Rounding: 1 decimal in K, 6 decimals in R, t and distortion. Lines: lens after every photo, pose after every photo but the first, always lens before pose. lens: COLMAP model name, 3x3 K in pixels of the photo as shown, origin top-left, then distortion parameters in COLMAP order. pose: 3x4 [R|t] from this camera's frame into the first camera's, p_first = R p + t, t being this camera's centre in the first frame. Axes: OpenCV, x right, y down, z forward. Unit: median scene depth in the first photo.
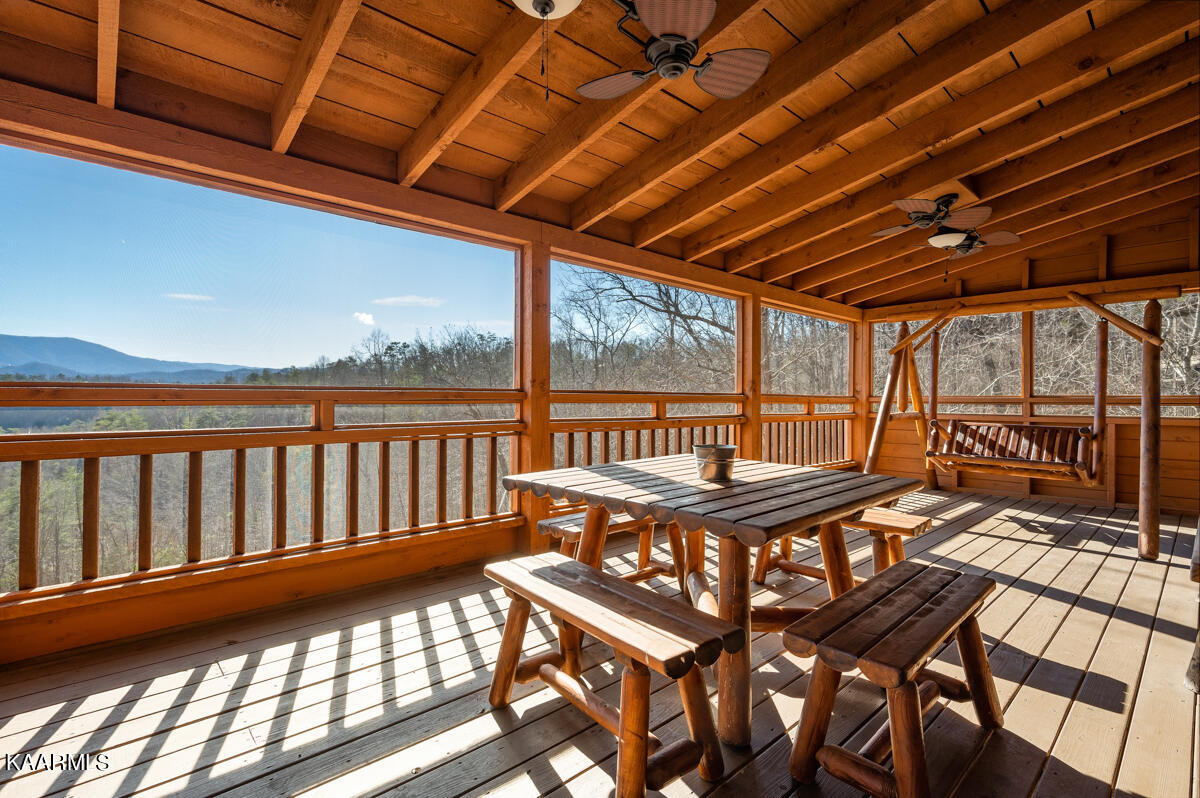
lens RADIAL K [[568.6, 0, 603.8], [0, 568.6, 403.8], [0, 0, 1]] dist [0.001346, 0.001227]
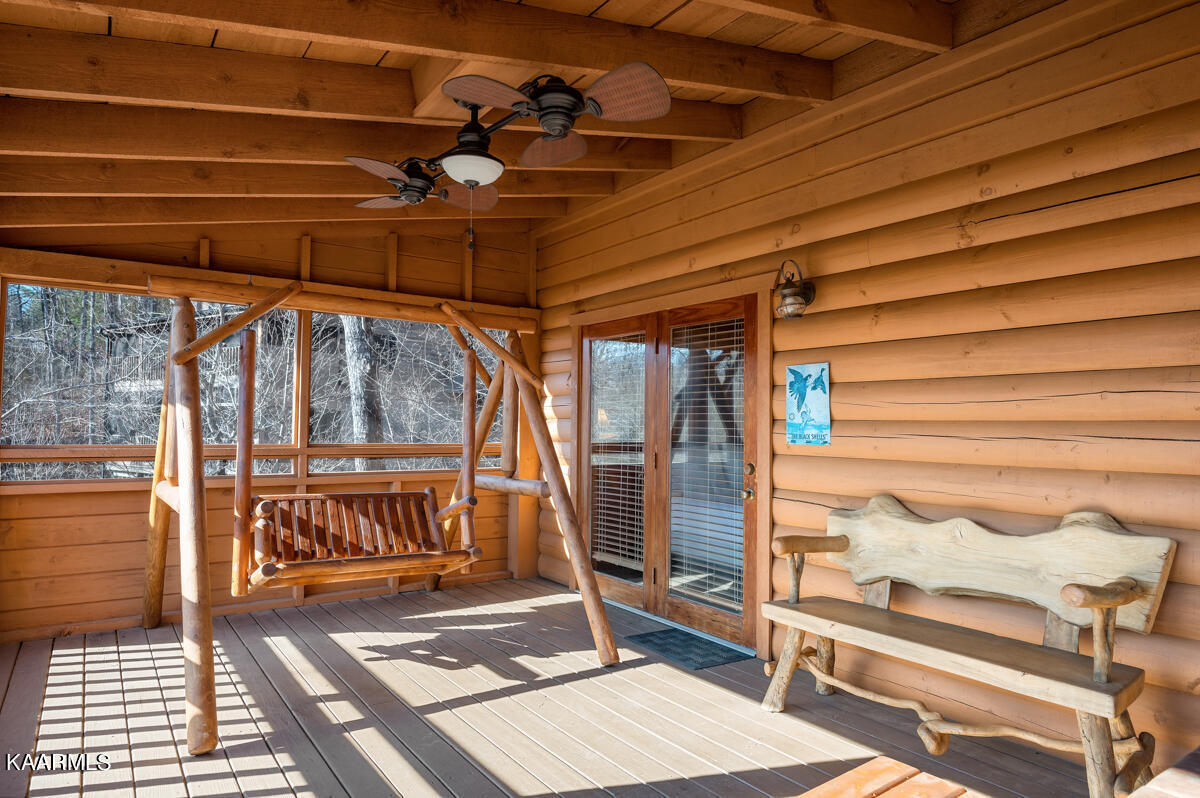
lens RADIAL K [[705.4, 0, 598.8], [0, 705.4, 402.8], [0, 0, 1]] dist [-0.004945, -0.000891]
pose [[0.127231, 0.028776, 0.991456, -0.013134], [0.001603, 0.999572, -0.029217, -0.040342], [-0.991872, 0.005307, 0.127131, 0.607138]]
